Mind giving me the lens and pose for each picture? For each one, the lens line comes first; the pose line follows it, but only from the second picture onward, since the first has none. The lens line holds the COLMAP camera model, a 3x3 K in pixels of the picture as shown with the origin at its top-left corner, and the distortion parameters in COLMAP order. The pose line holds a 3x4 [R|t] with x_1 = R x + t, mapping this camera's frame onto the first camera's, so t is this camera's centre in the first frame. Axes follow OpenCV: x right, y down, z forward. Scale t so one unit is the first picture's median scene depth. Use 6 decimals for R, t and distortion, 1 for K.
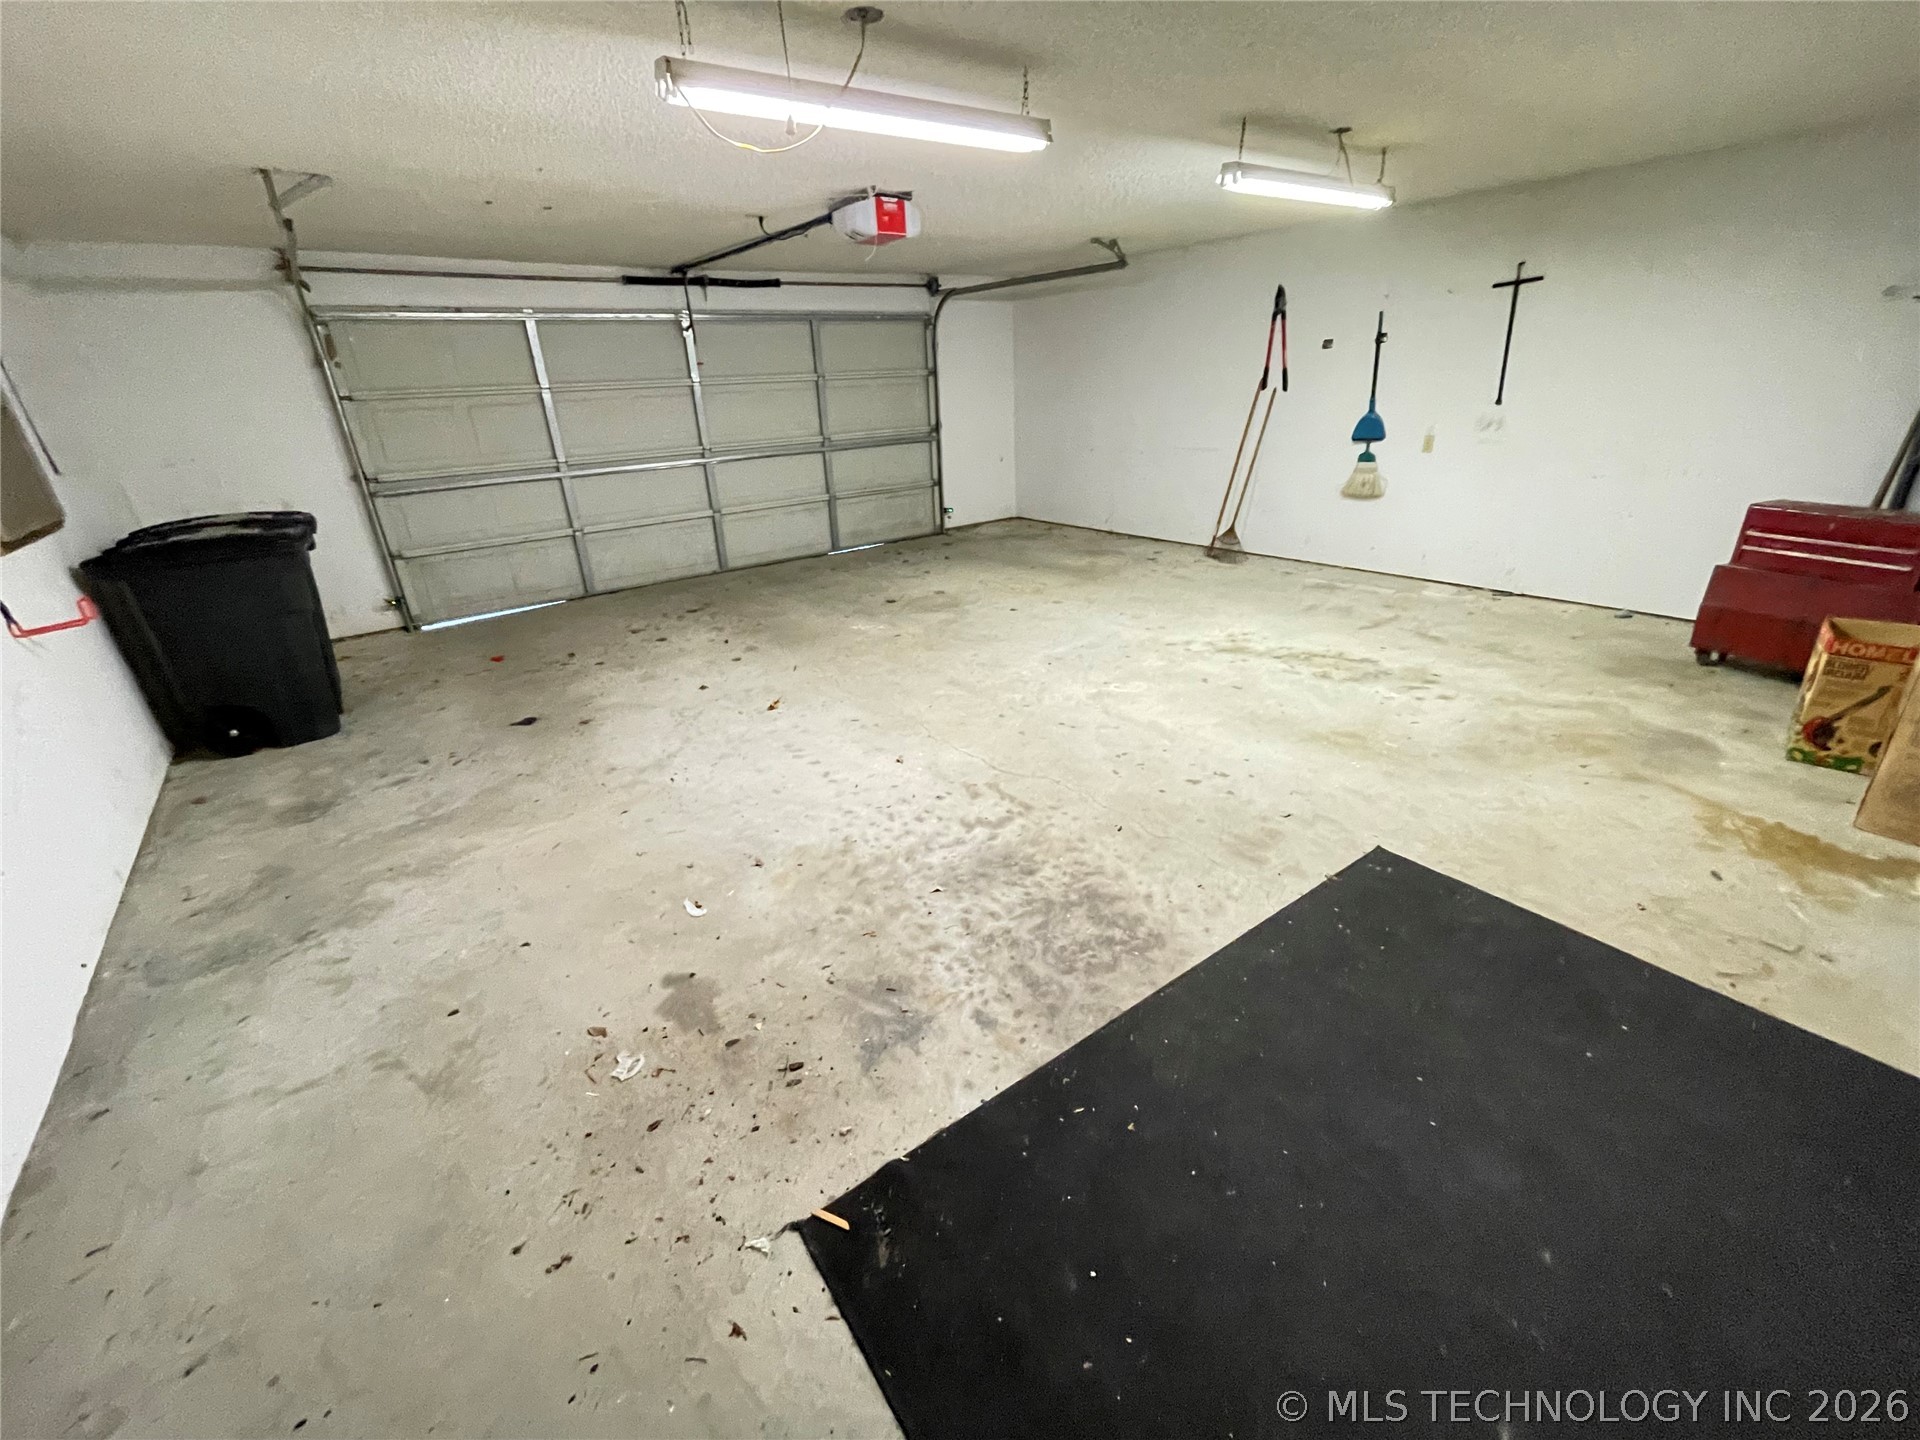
lens RADIAL K [[777.2, 0, 959.7], [0, 777.2, 722.9], [0, 0, 1]] dist [-0.003755, -0.000267]
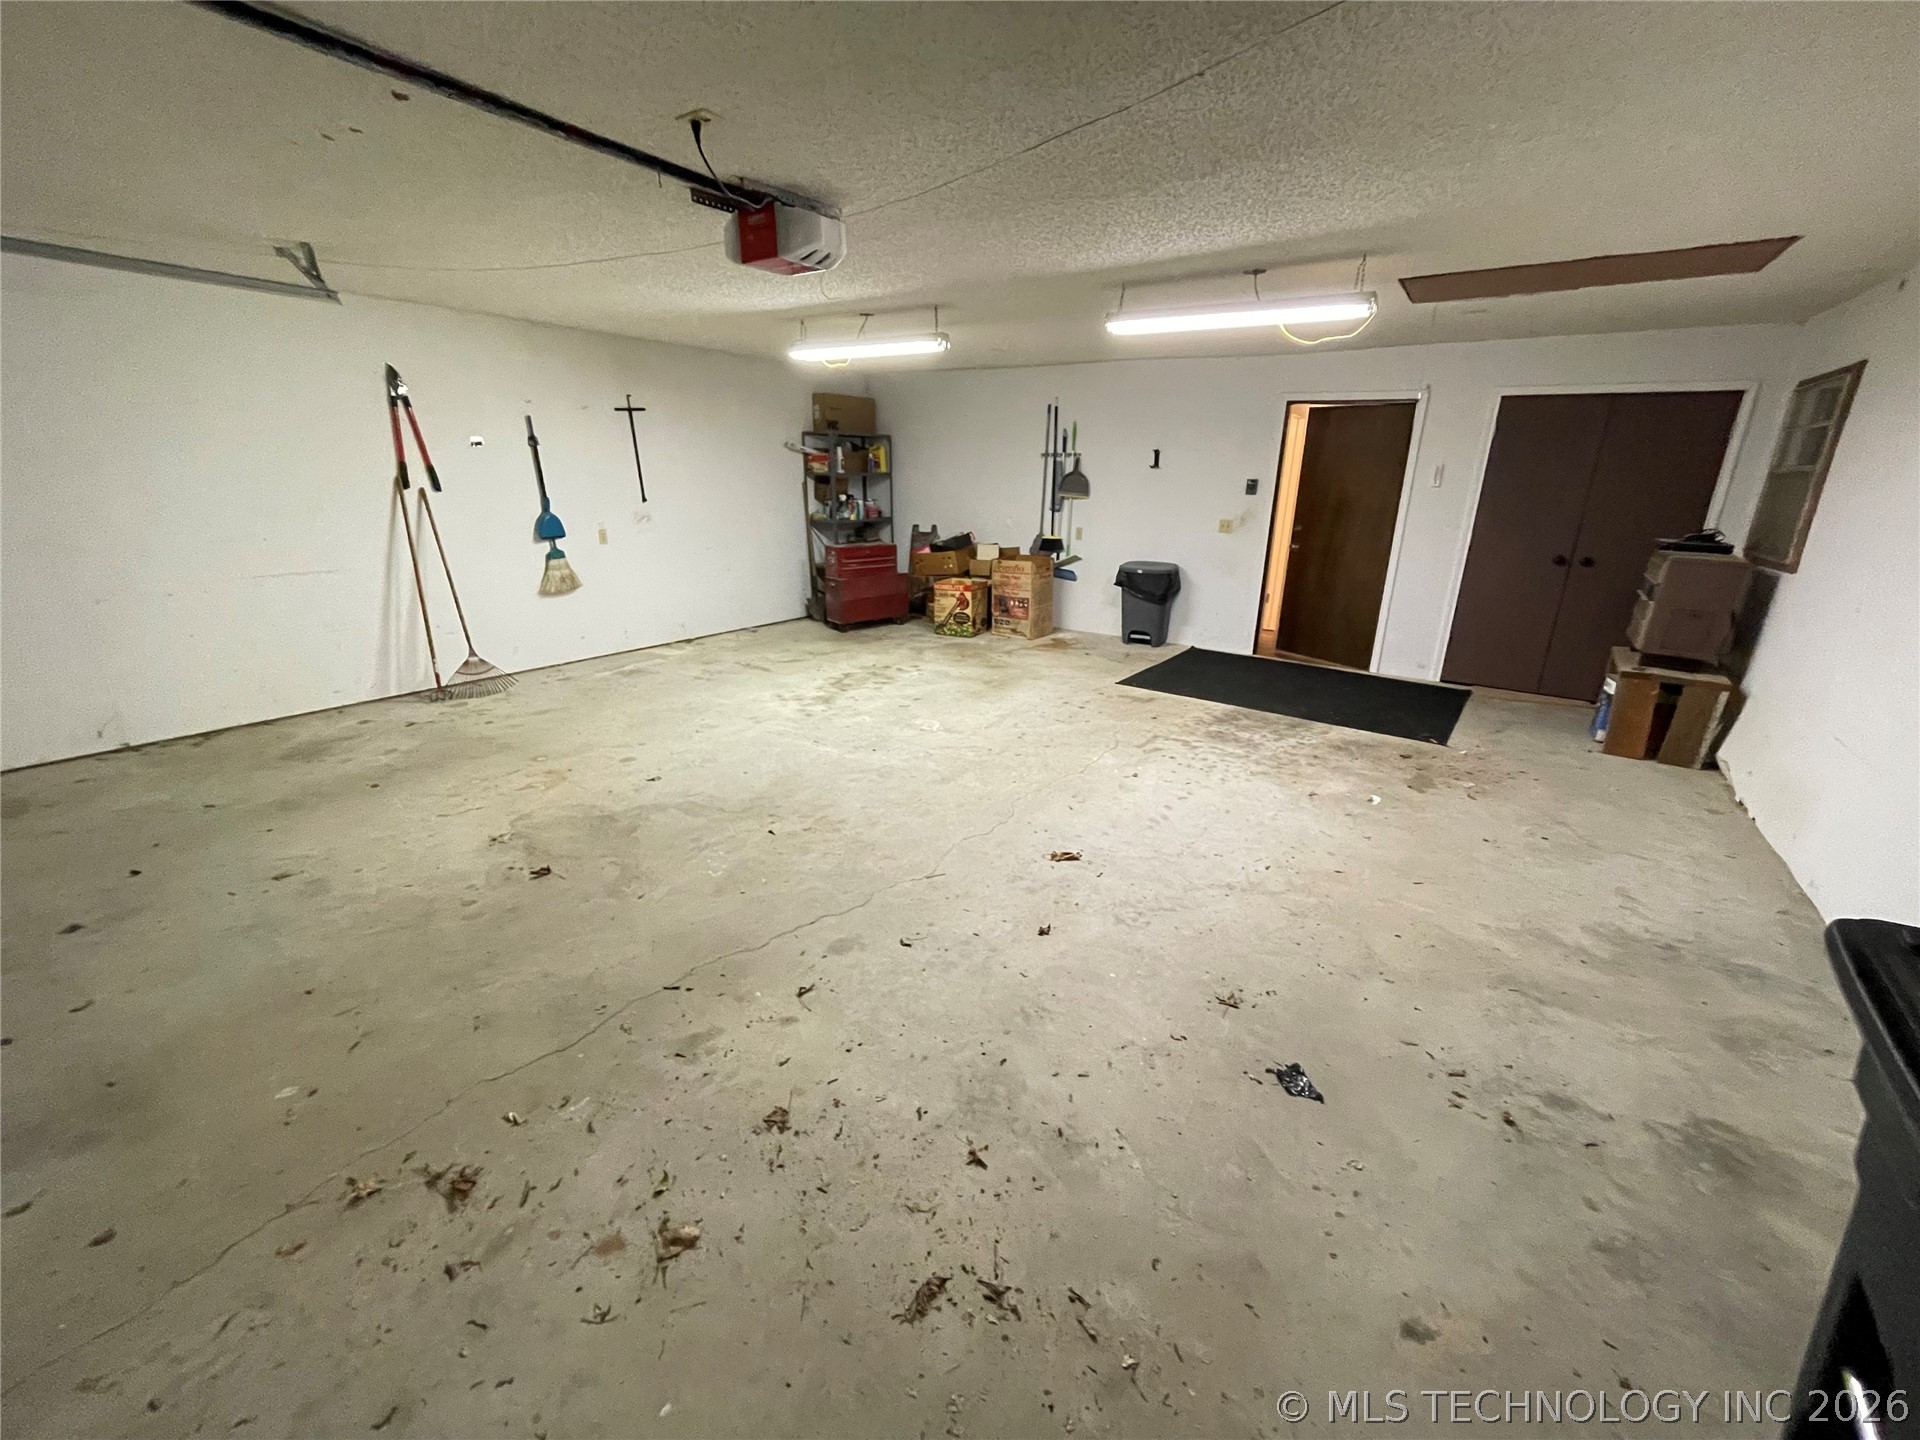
lens RADIAL K [[777.2, 0, 963.3], [0, 777.2, 721.3], [0, 0, 1]] dist [-0.003755, -0.000267]
pose [[-0.308376, -0.254351, 0.916630, -1.095199], [0.382924, 0.848881, 0.364377, -0.571109], [-0.870789, 0.463365, -0.164377, 1.423587]]
